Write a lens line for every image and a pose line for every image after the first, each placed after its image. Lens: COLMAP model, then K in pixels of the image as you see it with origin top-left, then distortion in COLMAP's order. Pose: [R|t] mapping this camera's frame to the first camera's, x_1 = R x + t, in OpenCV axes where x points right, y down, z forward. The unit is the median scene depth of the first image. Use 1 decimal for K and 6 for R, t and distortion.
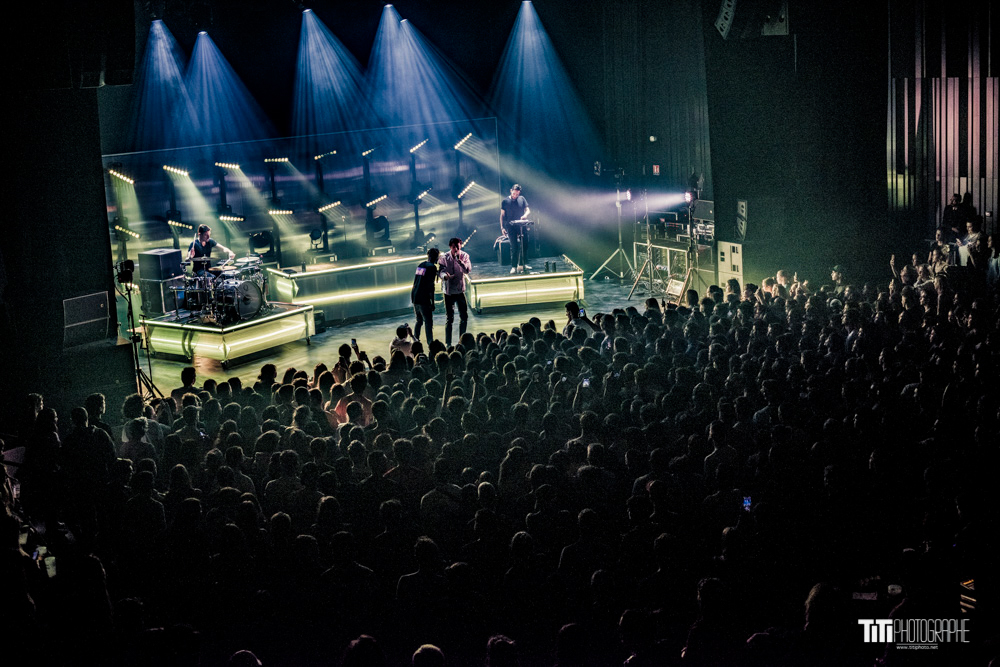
lens RADIAL K [[1473.5, 0, 501.5], [0, 1473.5, 333.0], [0, 0, 1]] dist [-0.095595, 0.000000]
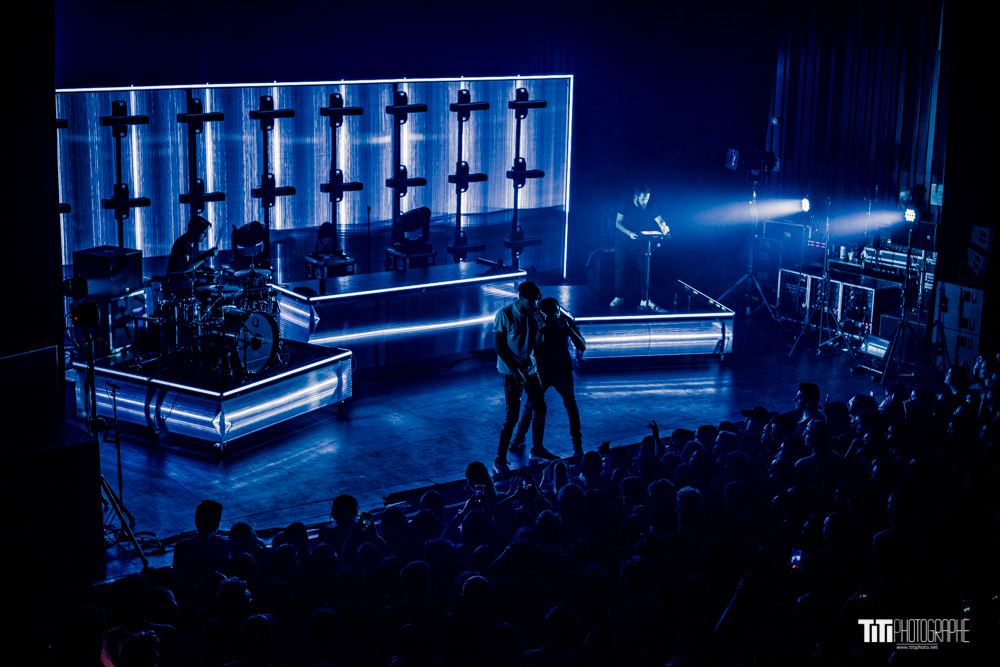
lens RADIAL K [[1473.5, 0, 499.6], [0, 1473.5, 332.8], [0, 0, 1]] dist [-0.095595, 0.000000]
pose [[0.992254, 0.053485, 0.112118, -0.133519], [-0.055600, 0.998328, 0.015825, -0.039179], [-0.111085, -0.021937, 0.993569, 0.358249]]
